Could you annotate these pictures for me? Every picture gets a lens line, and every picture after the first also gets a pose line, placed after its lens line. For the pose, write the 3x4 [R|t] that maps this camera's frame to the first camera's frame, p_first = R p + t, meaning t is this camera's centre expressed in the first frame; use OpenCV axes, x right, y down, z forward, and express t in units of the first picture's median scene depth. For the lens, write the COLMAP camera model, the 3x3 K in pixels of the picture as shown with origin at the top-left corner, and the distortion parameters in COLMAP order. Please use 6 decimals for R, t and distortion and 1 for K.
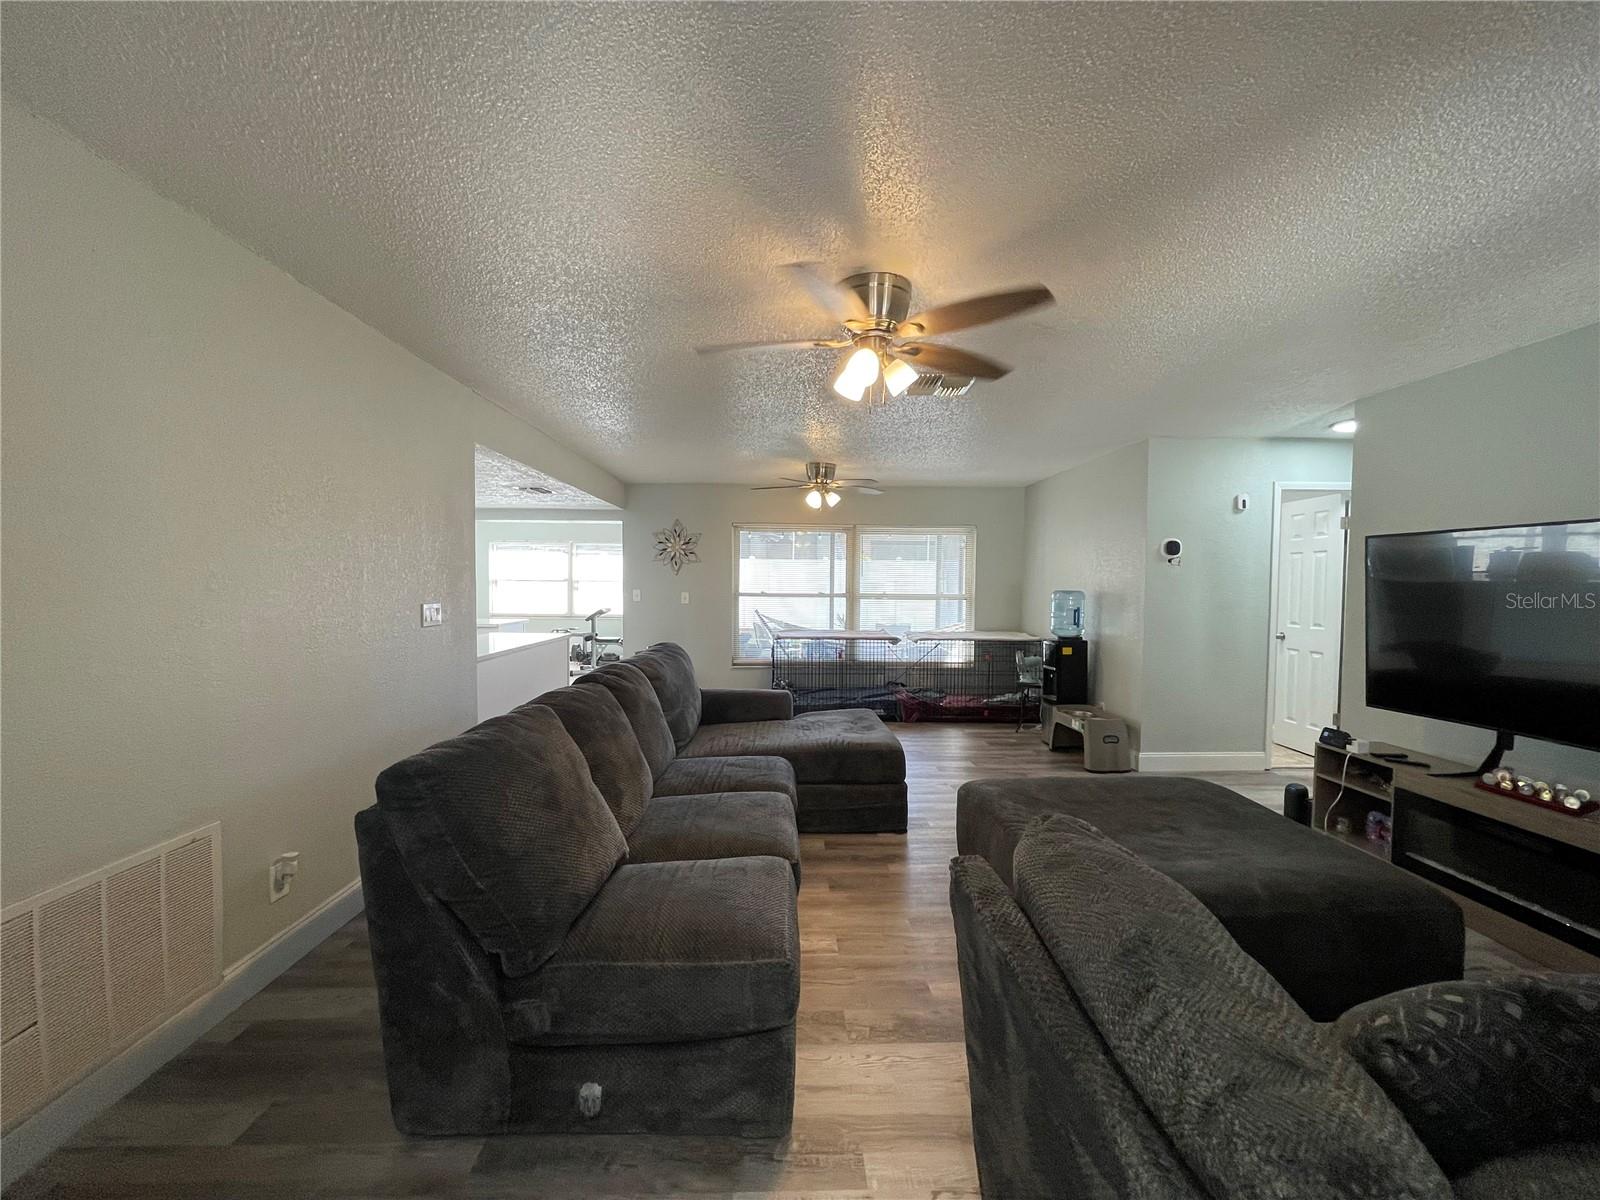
lens RADIAL K [[644.7, 0, 802.8], [0, 644.7, 598.2], [0, 0, 1]] dist [0.000042, -0.000296]
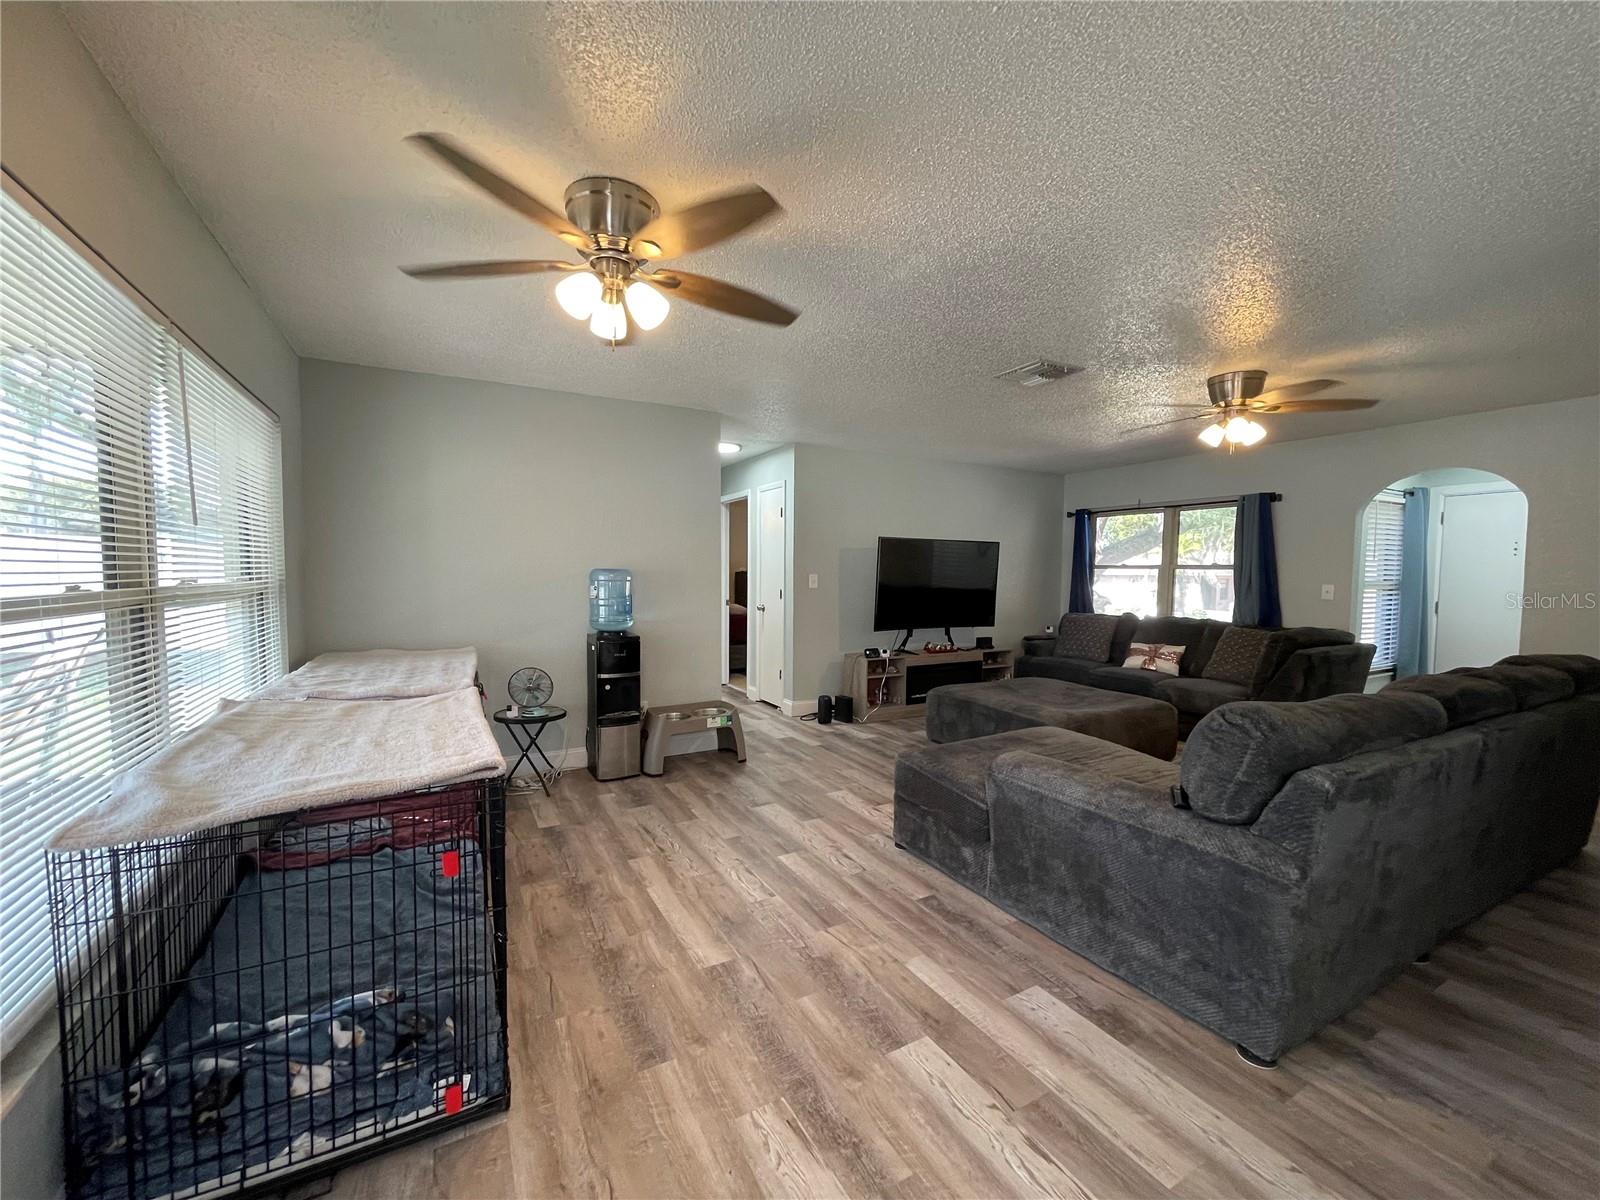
lens RADIAL K [[642.5, 0, 801.1], [0, 642.5, 608.0], [0, 0, 1]] dist [0.001143, -0.000253]
pose [[-0.458485, -0.066964, 0.886176, -0.336091], [0.007014, 0.996853, 0.078956, -0.021804], [-0.888675, 0.042416, -0.456572, 1.107610]]
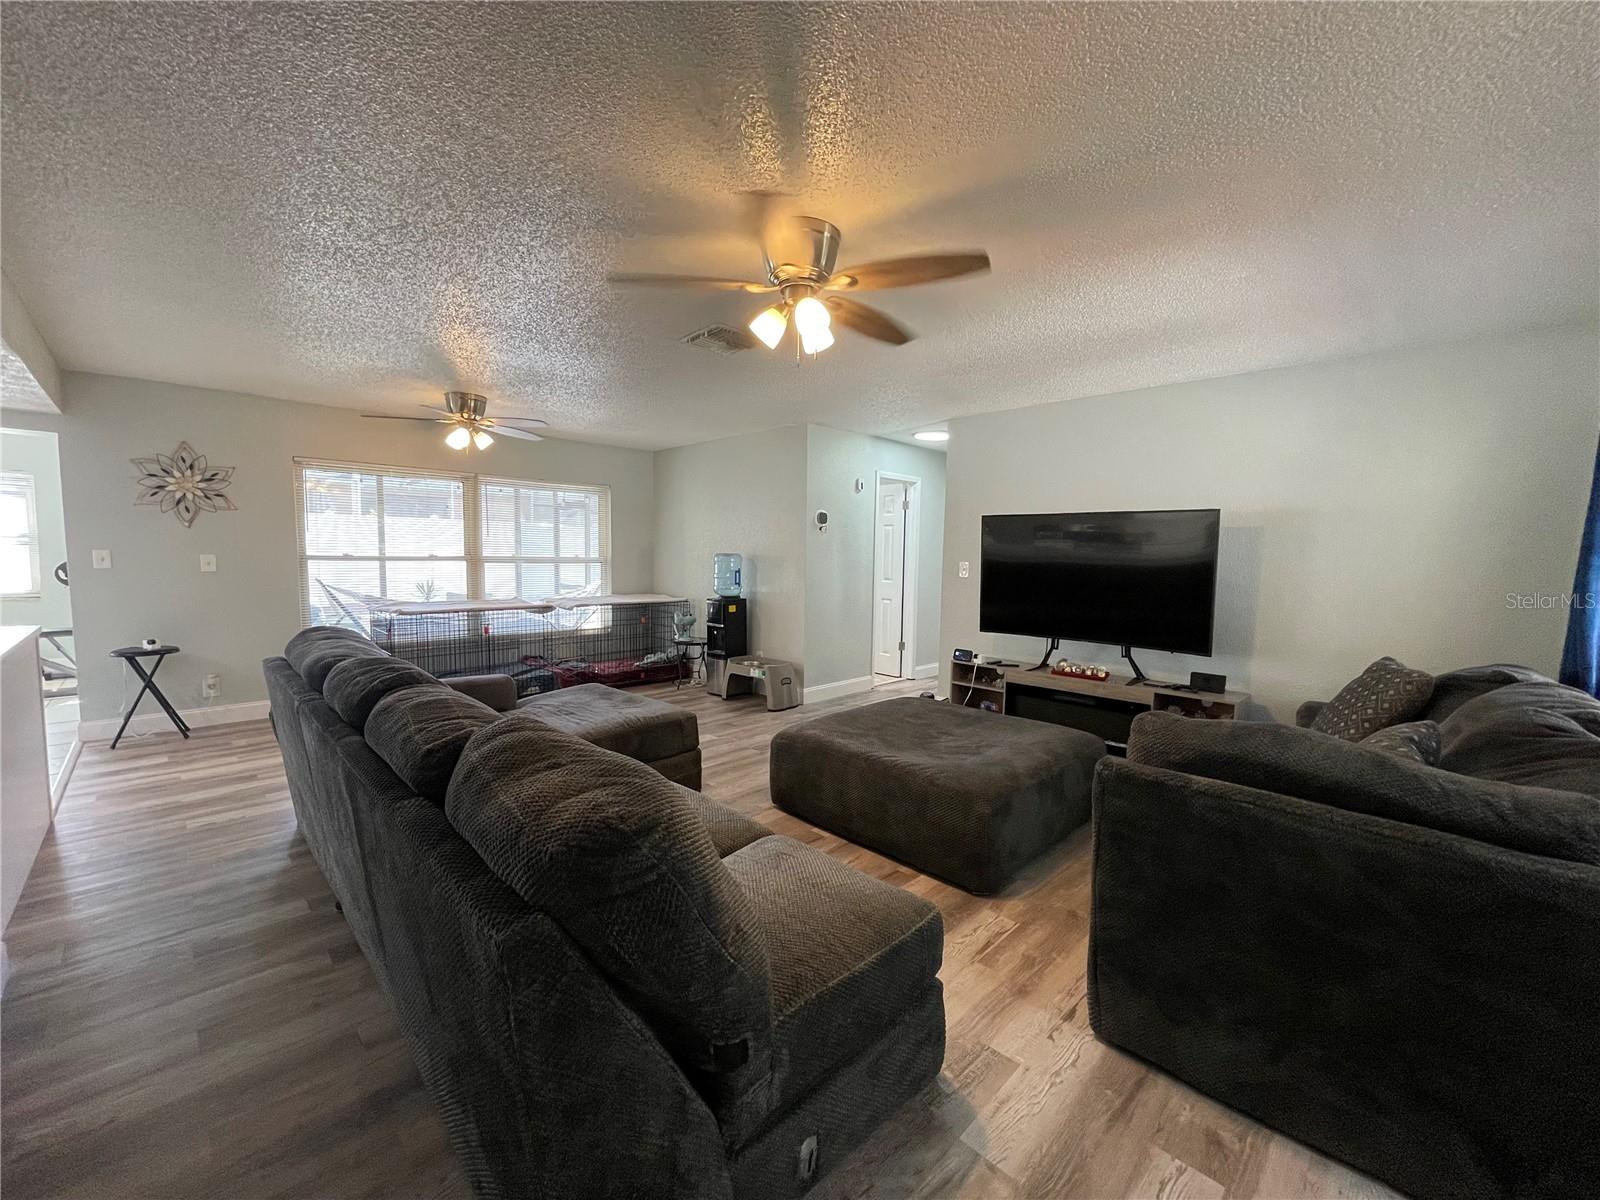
lens RADIAL K [[642.5, 0, 801.1], [0, 642.5, 608.0], [0, 0, 1]] dist [0.001143, -0.000253]
pose [[0.725841, -0.055064, 0.685655, -0.239725], [0.006603, 0.997303, 0.073102, 0.001645], [-0.687831, -0.048533, 0.724247, 0.120631]]
